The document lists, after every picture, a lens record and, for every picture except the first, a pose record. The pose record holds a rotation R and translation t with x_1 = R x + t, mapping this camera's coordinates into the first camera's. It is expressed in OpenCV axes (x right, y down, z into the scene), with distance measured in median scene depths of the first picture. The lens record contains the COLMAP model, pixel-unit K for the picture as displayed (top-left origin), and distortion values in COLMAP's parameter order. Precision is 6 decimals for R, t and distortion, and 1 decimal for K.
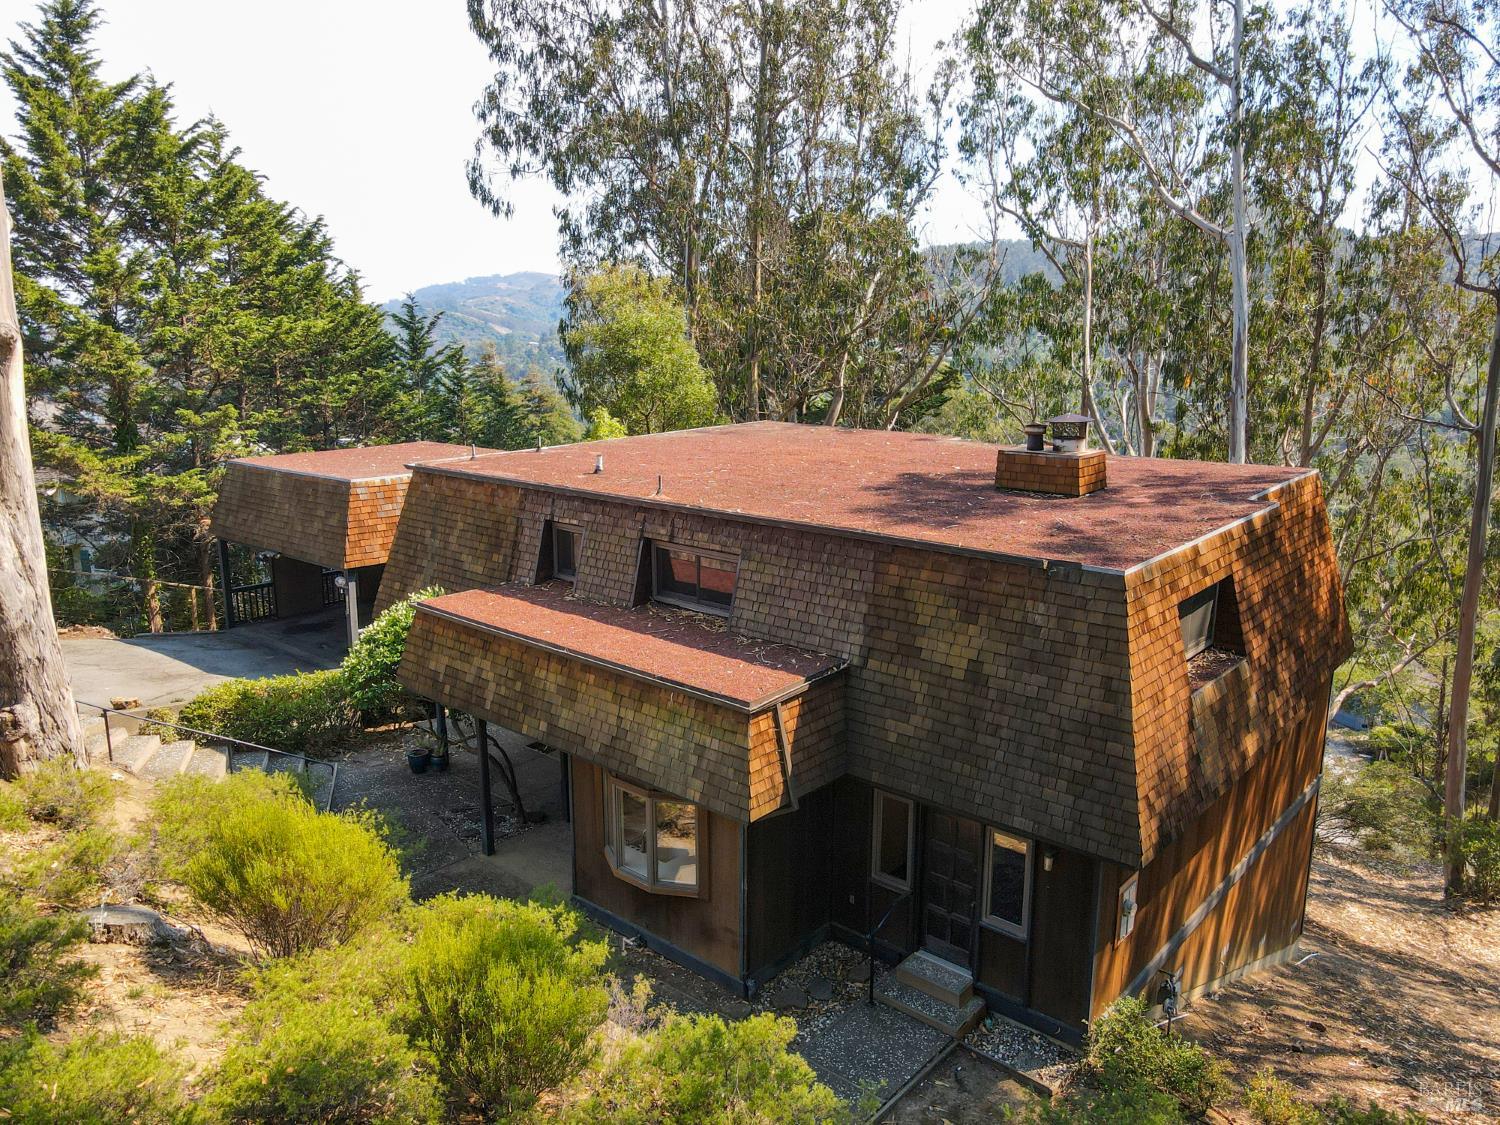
lens RADIAL K [[1080.1, 0, 750.0], [0, 1080.1, 562.5], [0, 0, 1]] dist [-0.002491, 0.029619]
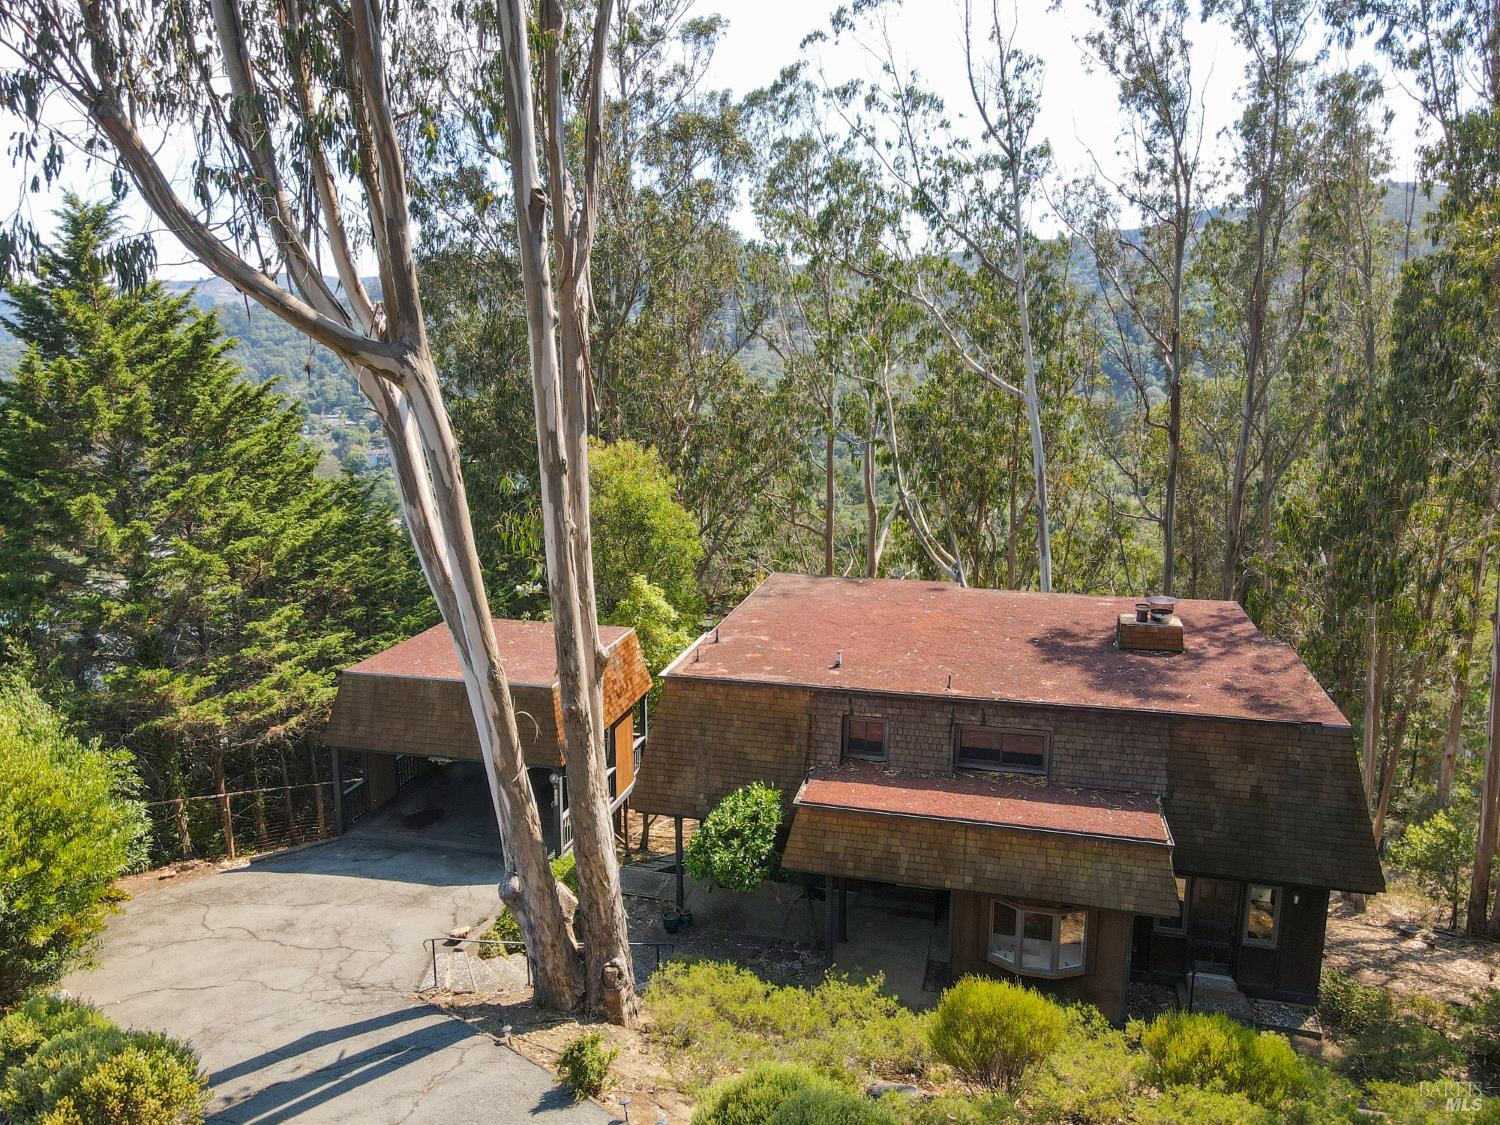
lens RADIAL K [[1080.1, 0, 750.0], [0, 1080.1, 562.5], [0, 0, 1]] dist [-0.002491, 0.029619]
pose [[0.900543, -0.094284, 0.424421, -1.034116], [0.102098, 0.994765, 0.004352, -0.299340], [-0.422610, 0.039413, 0.905454, -0.158525]]
